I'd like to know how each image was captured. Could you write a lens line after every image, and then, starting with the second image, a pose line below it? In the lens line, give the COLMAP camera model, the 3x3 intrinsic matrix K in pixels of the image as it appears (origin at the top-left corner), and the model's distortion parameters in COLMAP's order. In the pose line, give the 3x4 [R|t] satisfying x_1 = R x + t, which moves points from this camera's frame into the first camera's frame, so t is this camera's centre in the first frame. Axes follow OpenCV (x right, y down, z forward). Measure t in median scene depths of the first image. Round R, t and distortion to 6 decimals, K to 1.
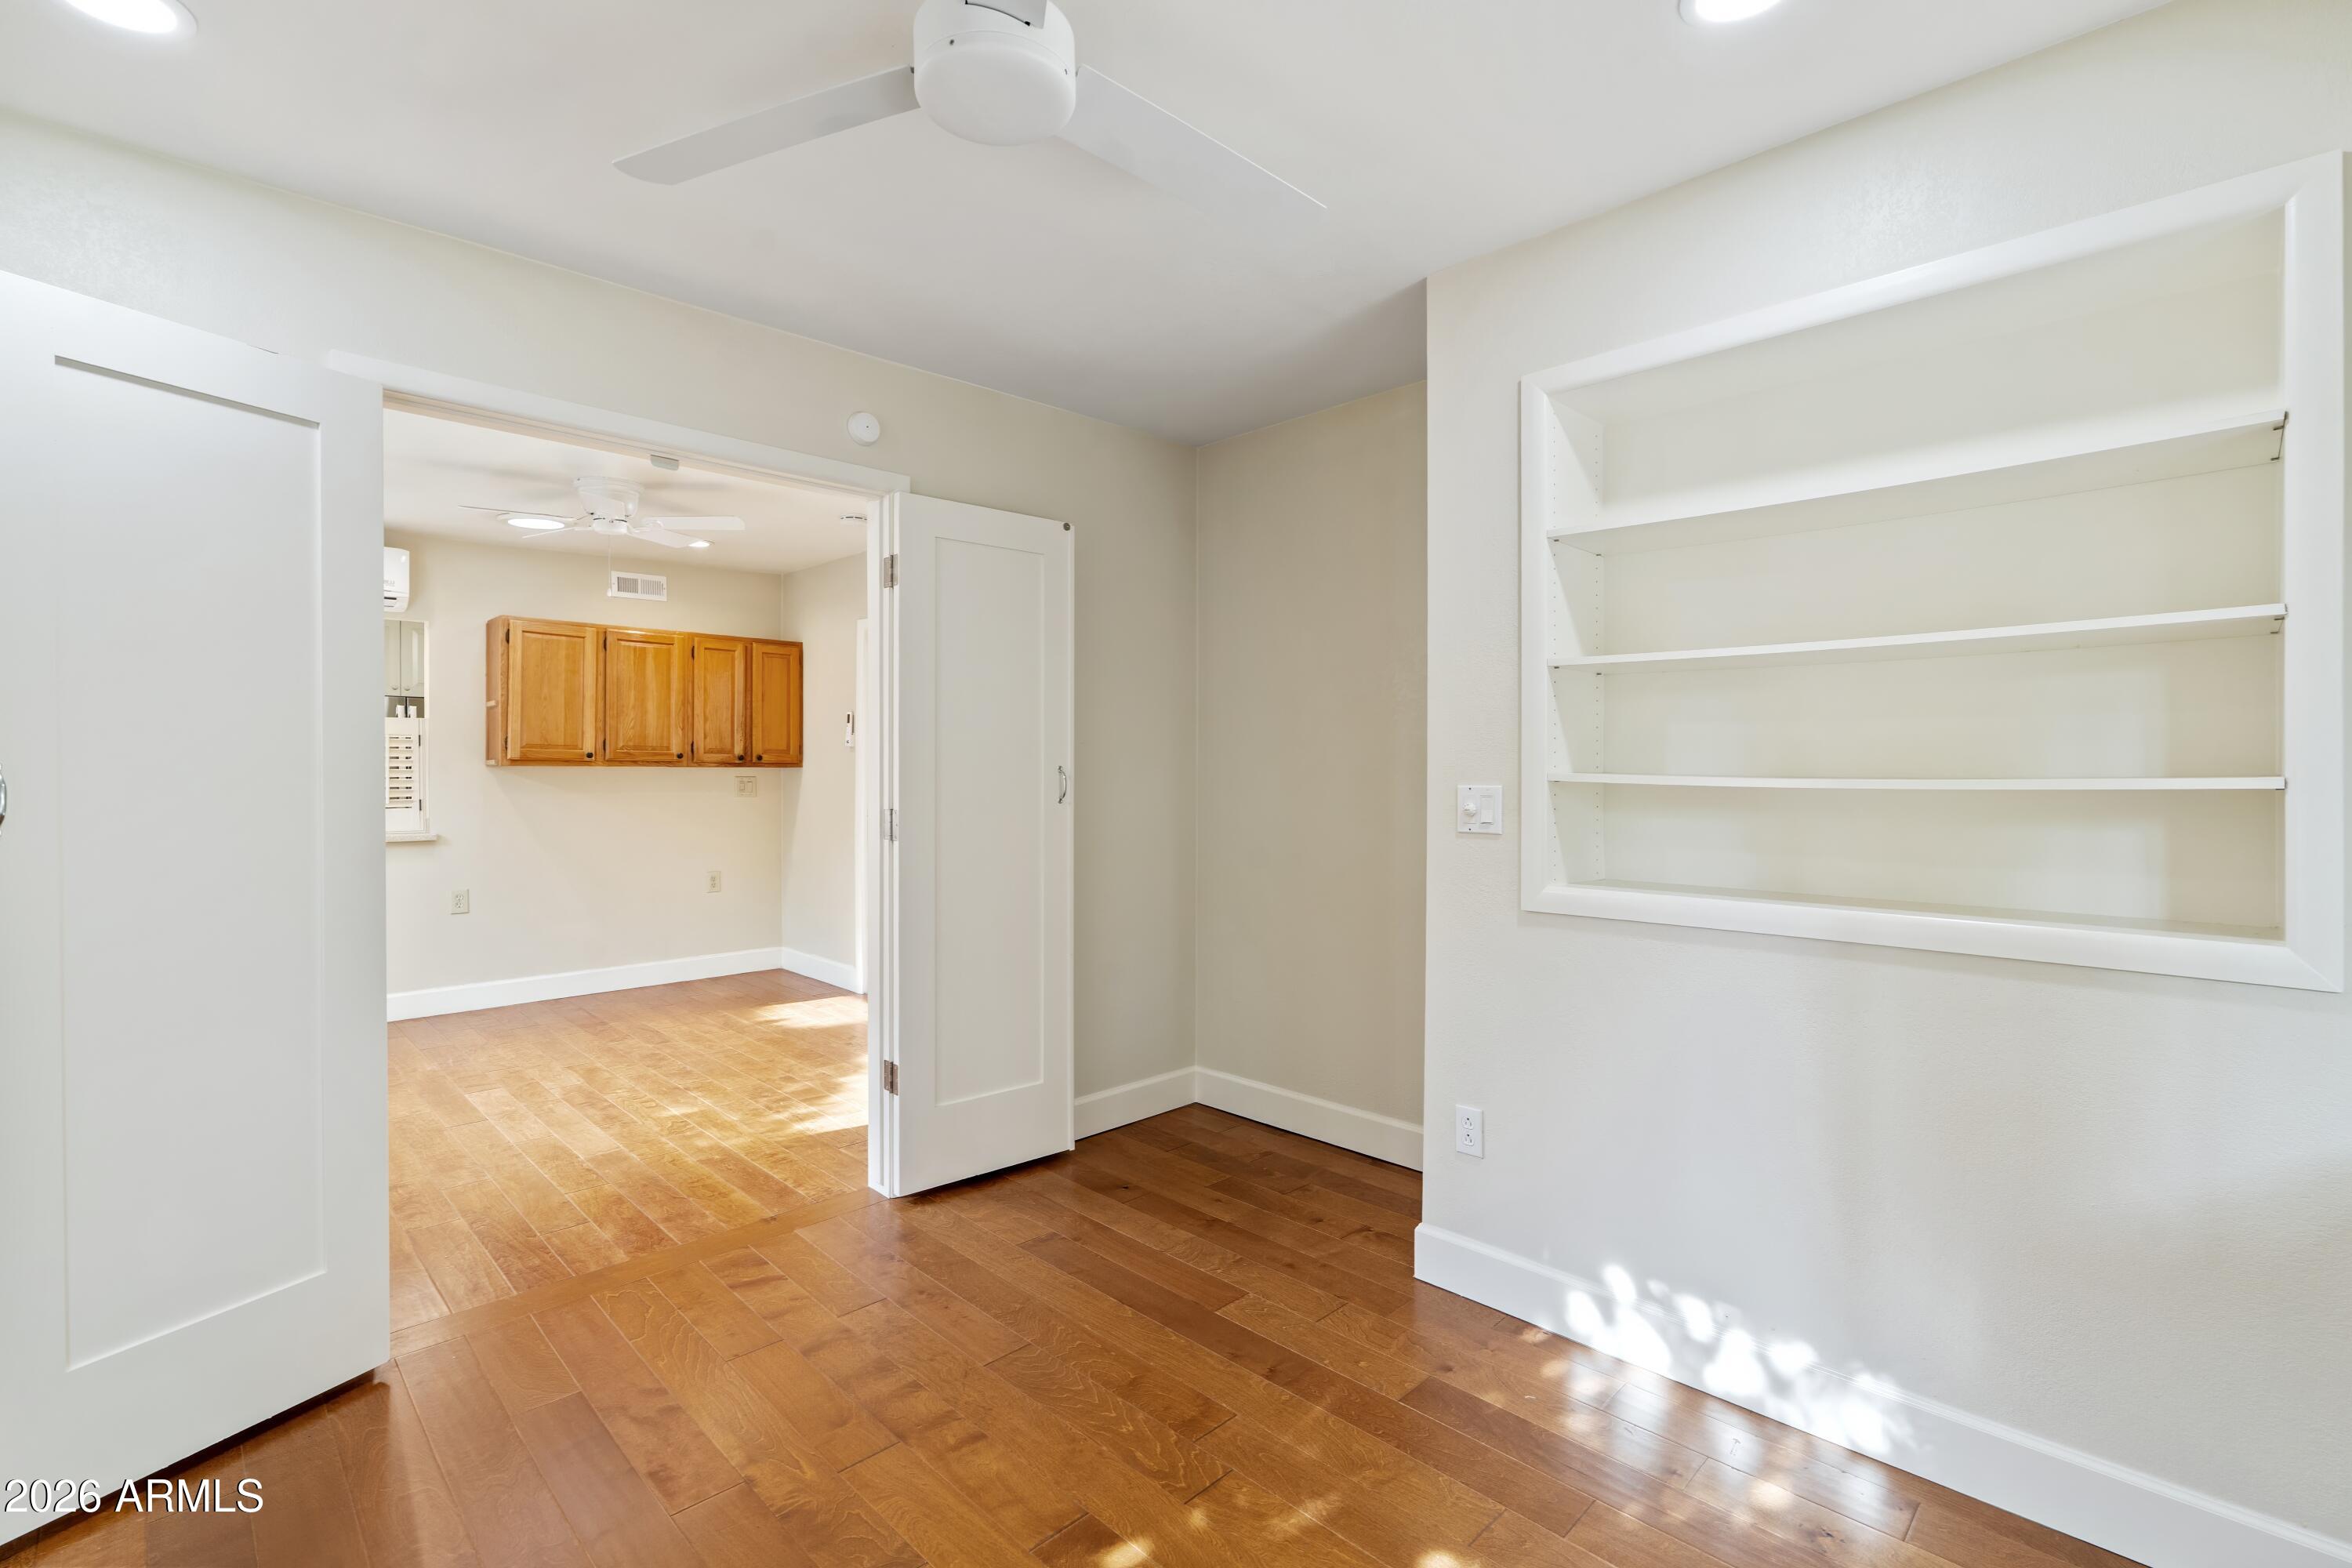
lens RADIAL K [[1079.8, 0, 1180.9], [0, 1079.8, 771.8], [0, 0, 1]] dist [-0.000026, -0.000001]
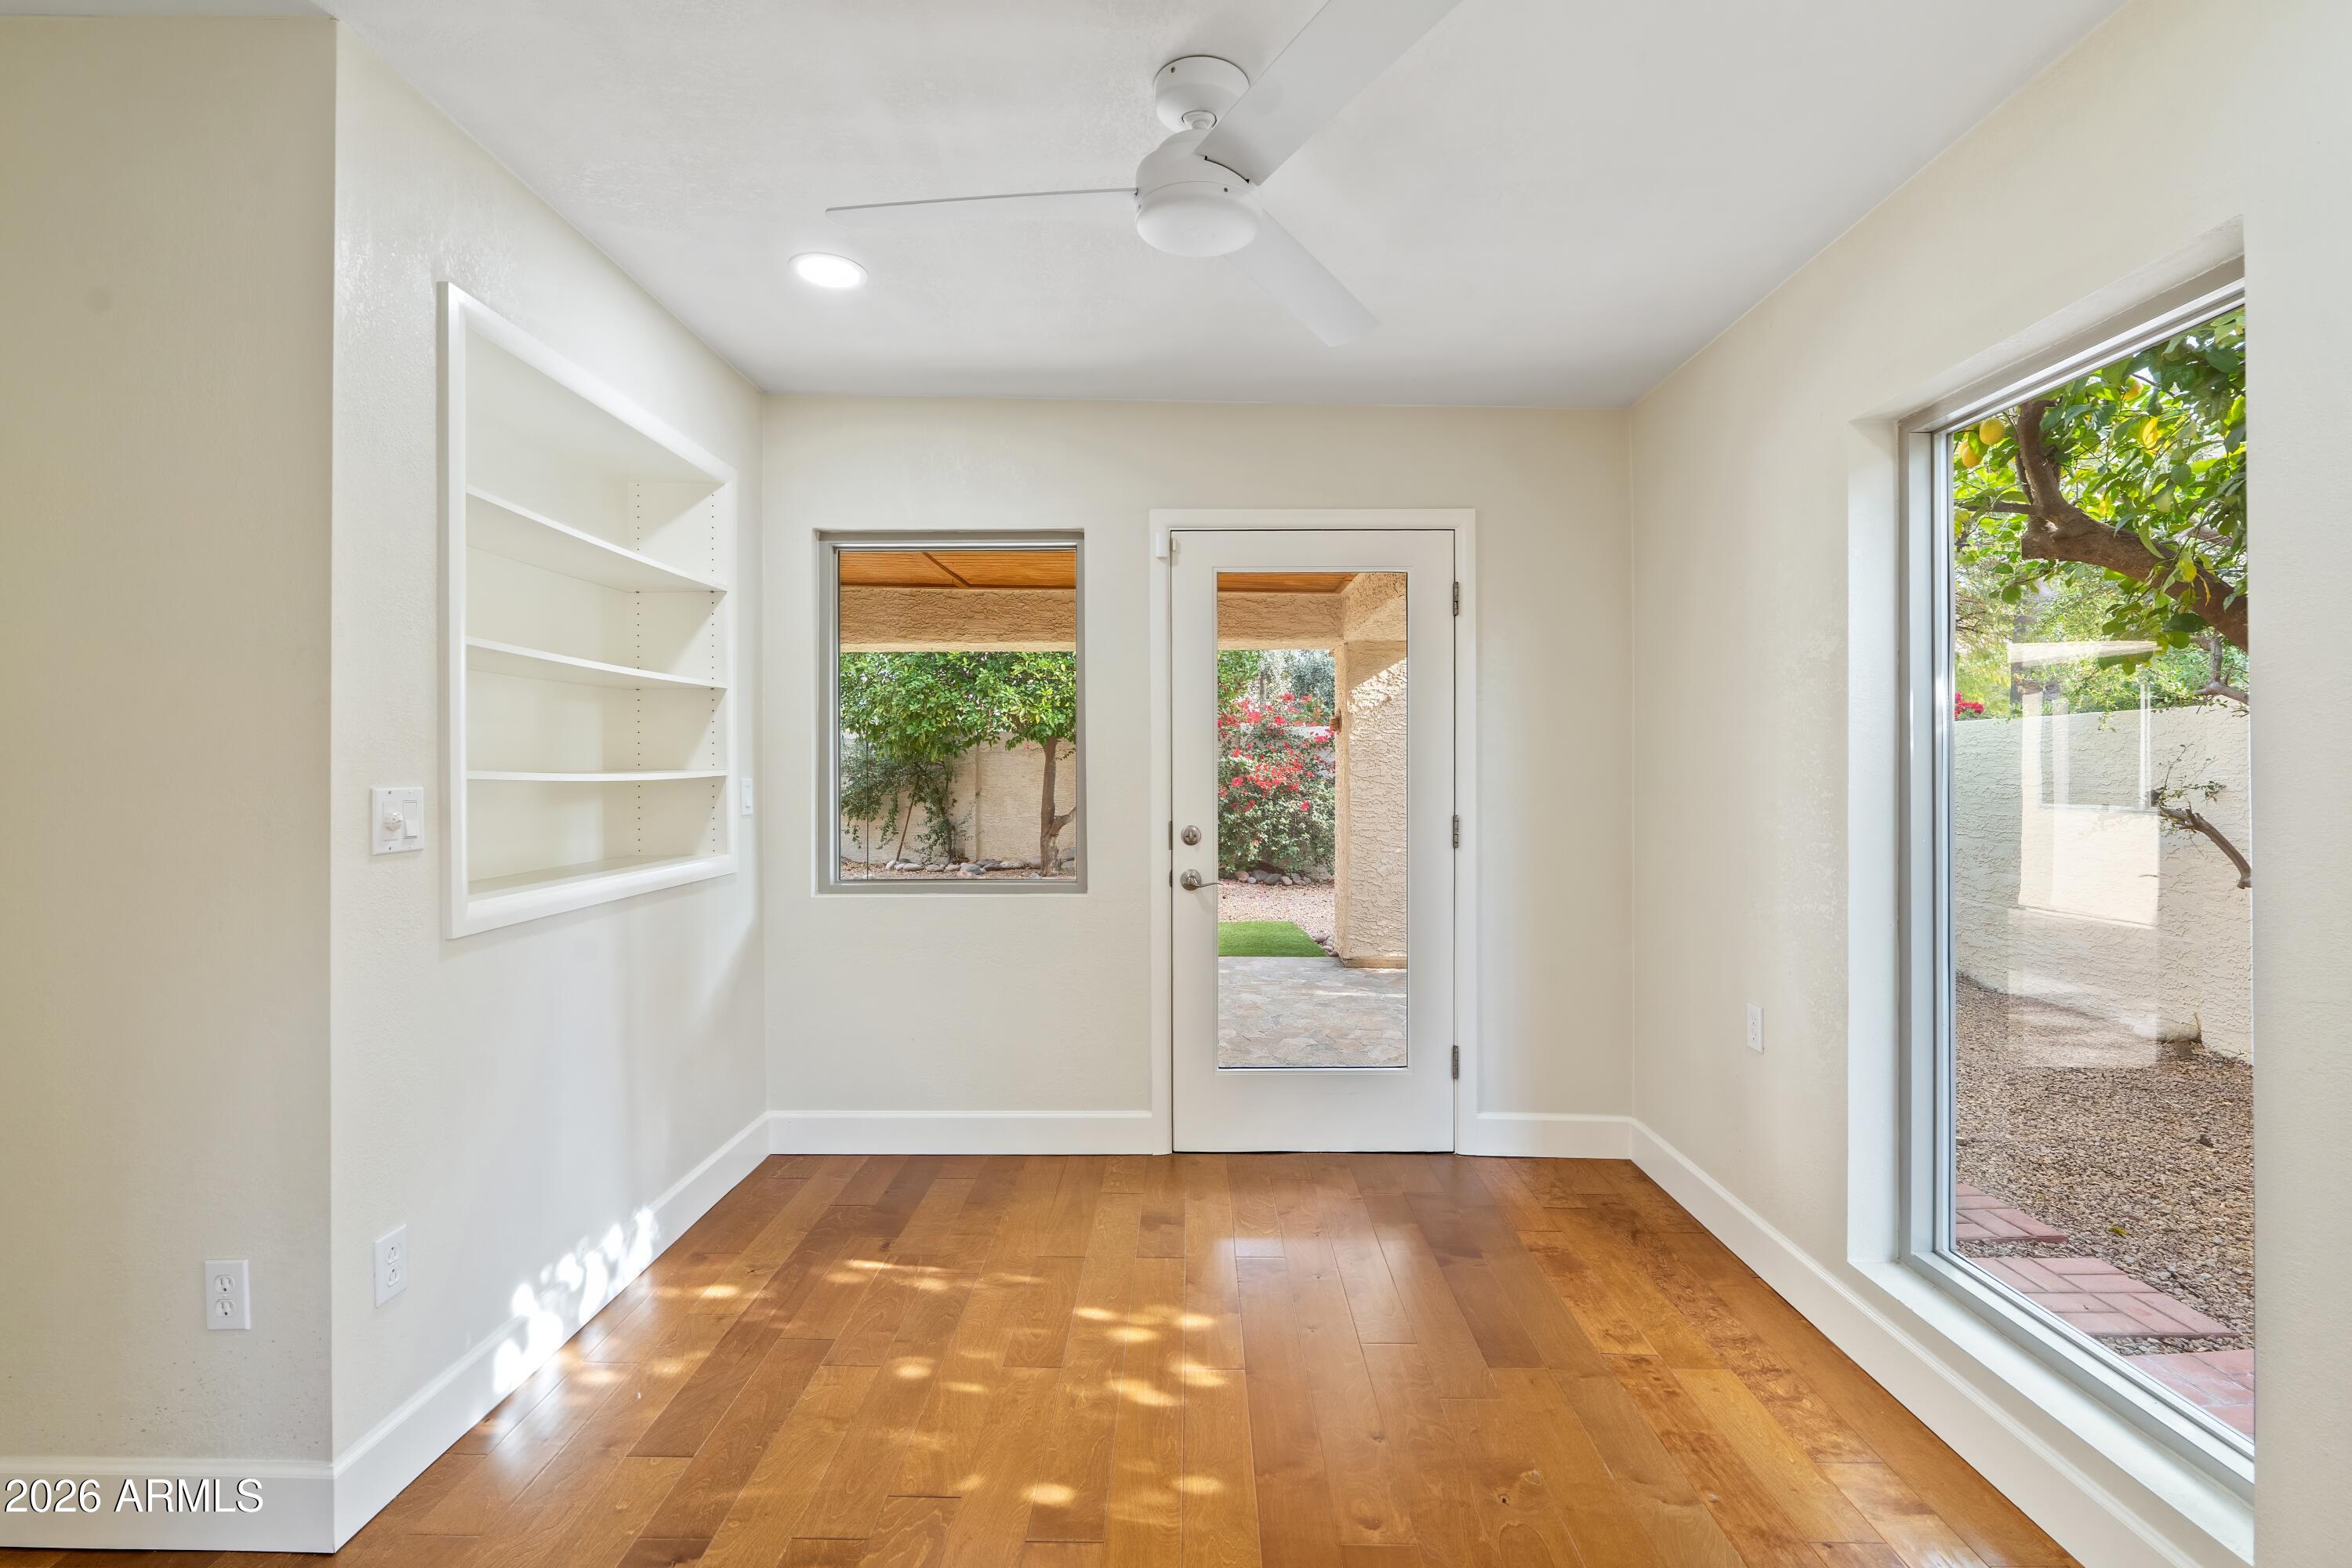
lens RADIAL K [[1079.8, 0, 1180.9], [0, 1079.8, 771.8], [0, 0, 1]] dist [-0.000026, -0.000001]
pose [[-0.703852, 0.000064, 0.710346, -0.697576], [0.002871, 0.999992, 0.002755, 0.001892], [-0.710341, 0.003978, -0.703847, 1.275396]]
